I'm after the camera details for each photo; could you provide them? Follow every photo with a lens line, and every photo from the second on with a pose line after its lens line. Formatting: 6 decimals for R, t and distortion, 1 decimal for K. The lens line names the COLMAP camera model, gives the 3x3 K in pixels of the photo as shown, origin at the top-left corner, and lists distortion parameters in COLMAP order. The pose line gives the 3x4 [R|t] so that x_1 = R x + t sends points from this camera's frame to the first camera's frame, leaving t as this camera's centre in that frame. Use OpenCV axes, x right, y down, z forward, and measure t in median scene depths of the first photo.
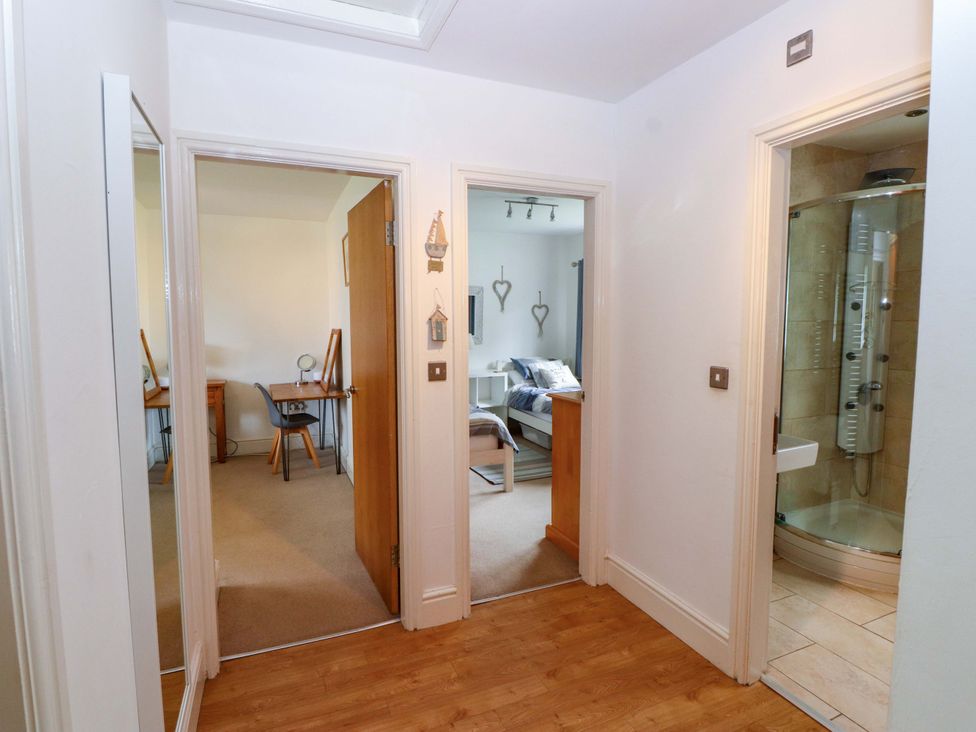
lens RADIAL K [[510.6, 0, 486.8], [0, 510.6, 363.2], [0, 0, 1]] dist [-0.004747, -0.000736]
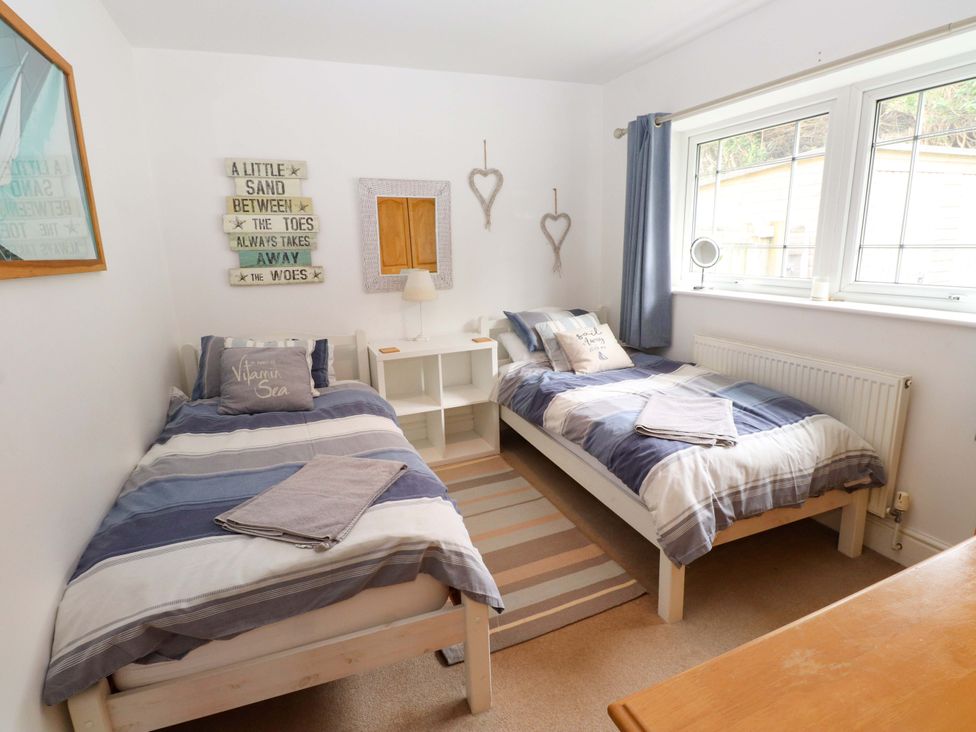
lens RADIAL K [[510.6, 0, 491.2], [0, 510.6, 362.0], [0, 0, 1]] dist [-0.004747, -0.000736]
pose [[0.999496, -0.024113, -0.020669, 0.043581], [0.026718, 0.990242, 0.136772, -0.033392], [0.017170, -0.137255, 0.990387, 0.446517]]
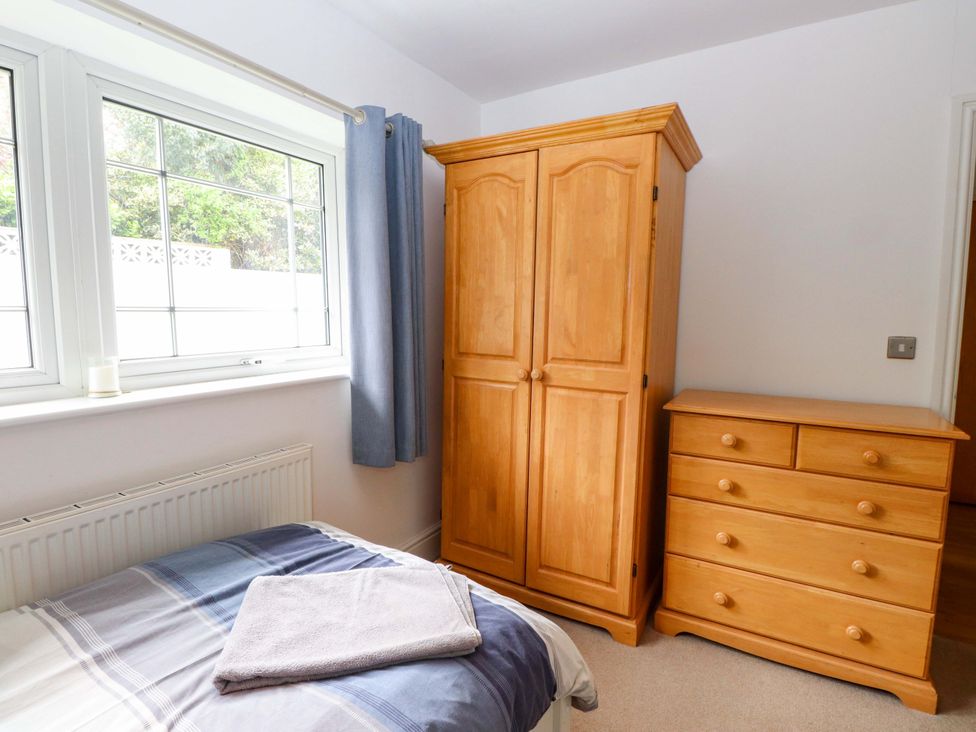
lens RADIAL K [[510.6, 0, 480.3], [0, 510.6, 361.5], [0, 0, 1]] dist [-0.004747, -0.000736]
pose [[-0.582406, -0.080900, 0.808862, -0.001577], [0.069873, 0.986371, 0.148965, -0.060584], [-0.809889, 0.143276, -0.568816, 0.869973]]
